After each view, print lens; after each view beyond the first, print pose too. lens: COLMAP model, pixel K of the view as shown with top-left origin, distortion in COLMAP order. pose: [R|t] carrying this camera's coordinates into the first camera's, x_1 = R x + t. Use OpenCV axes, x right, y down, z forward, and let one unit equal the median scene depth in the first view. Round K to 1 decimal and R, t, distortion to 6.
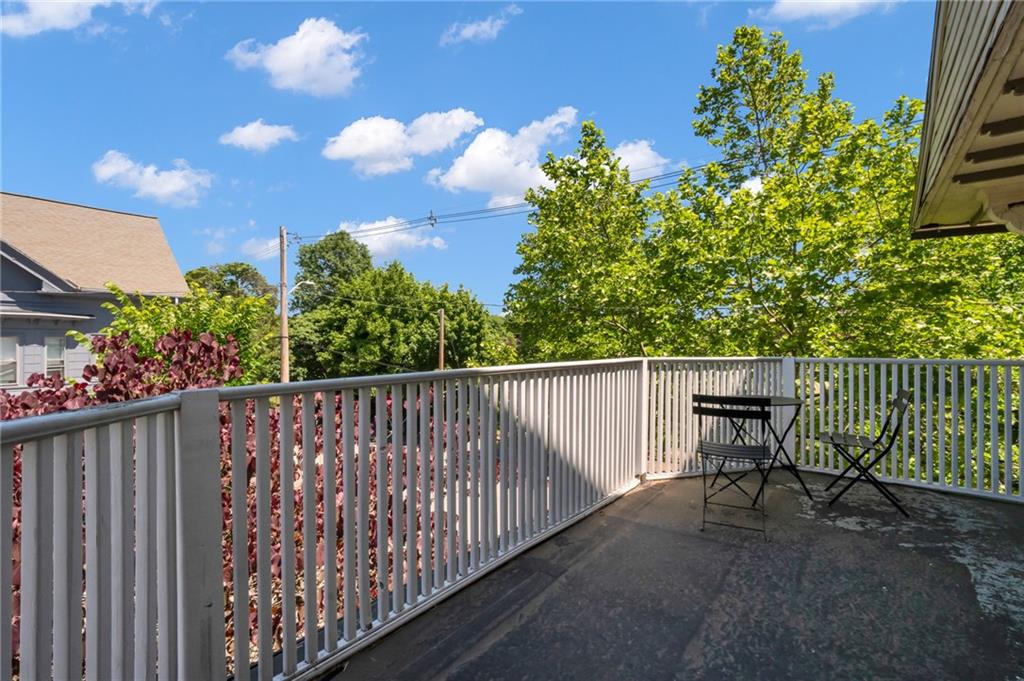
lens RADIAL K [[457.0, 0, 512.0], [0, 457.0, 340.5], [0, 0, 1]] dist [0.000283, -0.000005]
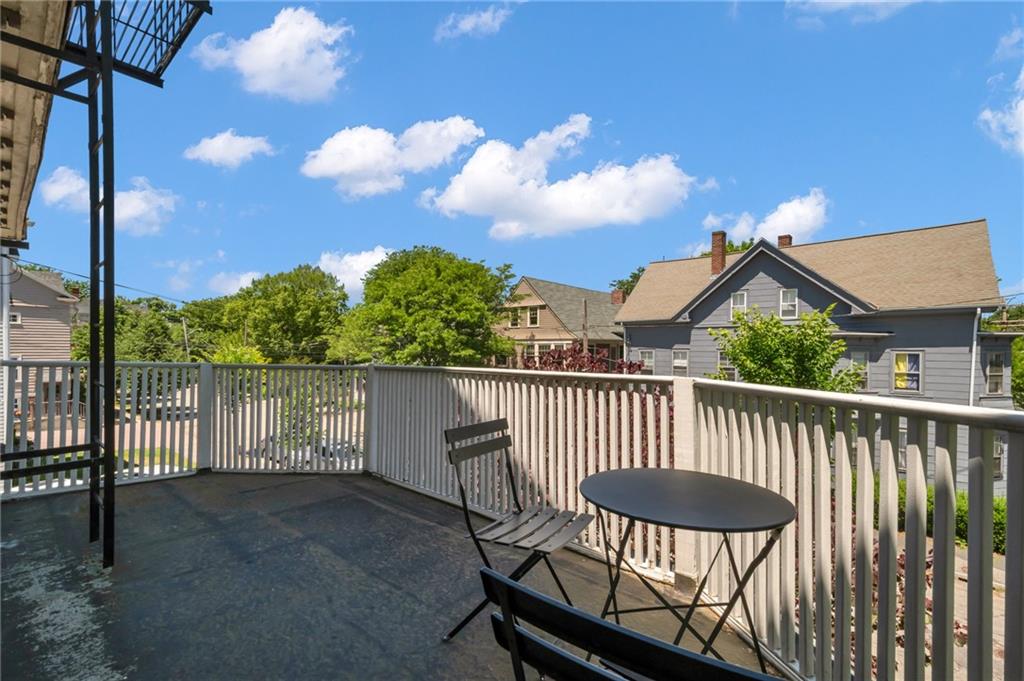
lens RADIAL K [[432.6, 0, 513.9], [0, 432.6, 355.2], [0, 0, 1]] dist [0.000106, -0.000074]
pose [[-0.053858, 0.003088, -0.998544, 1.338751], [-0.005029, 0.999982, 0.003364, 0.014804], [0.998536, 0.005203, -0.053841, 1.269933]]
